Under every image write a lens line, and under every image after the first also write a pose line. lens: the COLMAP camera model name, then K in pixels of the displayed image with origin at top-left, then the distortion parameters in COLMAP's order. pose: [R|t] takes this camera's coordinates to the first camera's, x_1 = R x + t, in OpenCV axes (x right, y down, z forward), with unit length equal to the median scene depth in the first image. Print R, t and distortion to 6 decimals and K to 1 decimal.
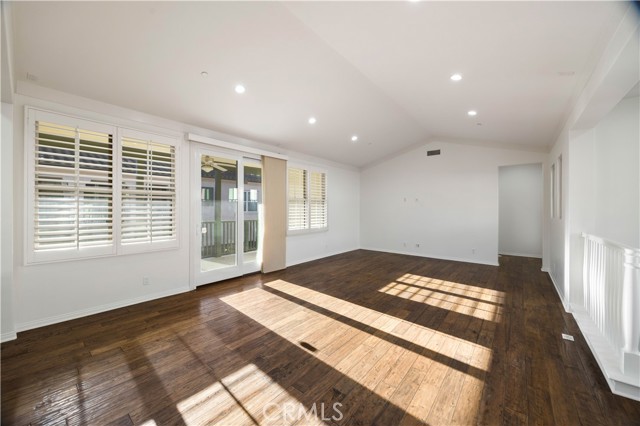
lens RADIAL K [[247.9, 0, 323.8], [0, 247.9, 208.1], [0, 0, 1]] dist [0.000021, 0.000507]
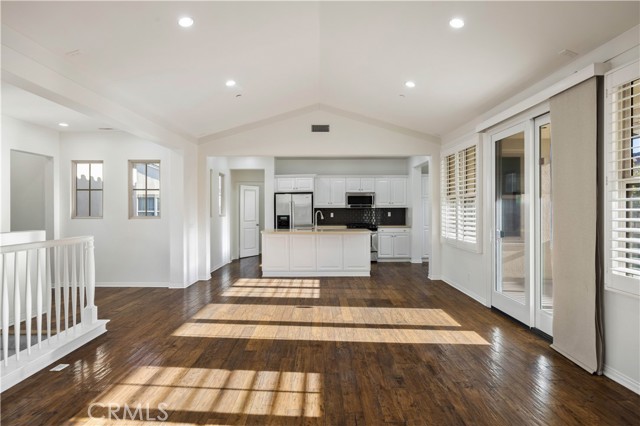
lens RADIAL K [[349.6, 0, 318.7], [0, 349.6, 213.3], [0, 0, 1]] dist [0.026963, -0.000018]
pose [[-0.779574, 0.008024, -0.626259, 0.700115], [0.001391, 0.999938, 0.011081, -0.004271], [0.626309, 0.007768, -0.779536, 1.634063]]
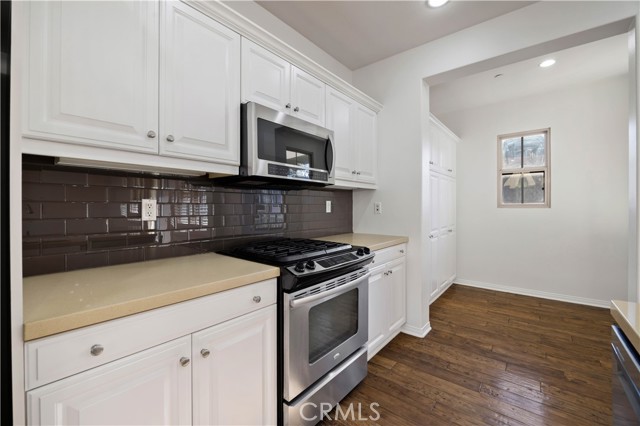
lens RADIAL K [[270.3, 0, 321.2], [0, 270.3, 206.5], [0, 0, 1]] dist [0.000329, 0.000185]
pose [[0.000642, -0.004438, -0.999990, -0.541643], [-0.000176, 0.999990, -0.004438, 0.033122], [1.000000, 0.000179, 0.000641, 0.014988]]
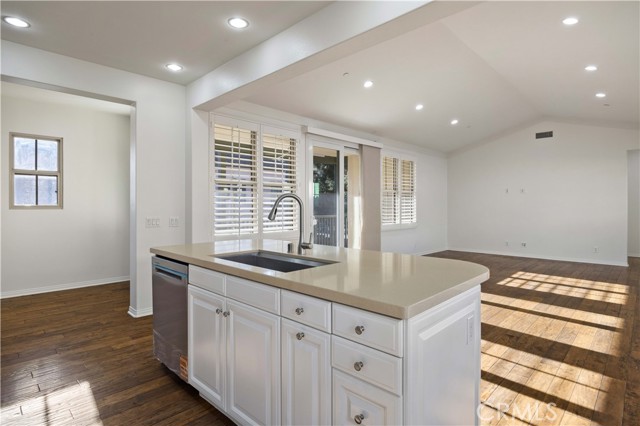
lens RADIAL K [[338.1, 0, 324.0], [0, 338.1, 210.7], [0, 0, 1]] dist [-0.005254, 0.002761]
pose [[0.995936, -0.003445, -0.089999, -0.353975], [0.004905, 0.999860, 0.016012, 0.025001], [0.089931, -0.016388, 0.995813, -0.389851]]
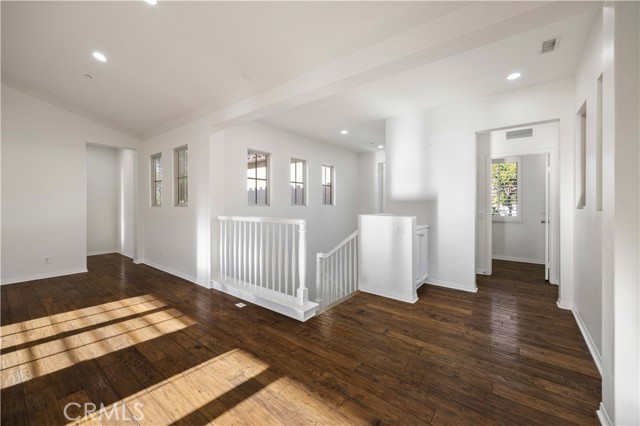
lens RADIAL K [[247.9, 0, 312.4], [0, 247.9, 204.6], [0, 0, 1]] dist [0.000021, 0.000507]
pose [[0.003213, -0.001204, 0.999994, -0.136858], [-0.001595, 0.999998, 0.001209, 0.024851], [-0.999994, -0.001599, 0.003211, 0.433876]]
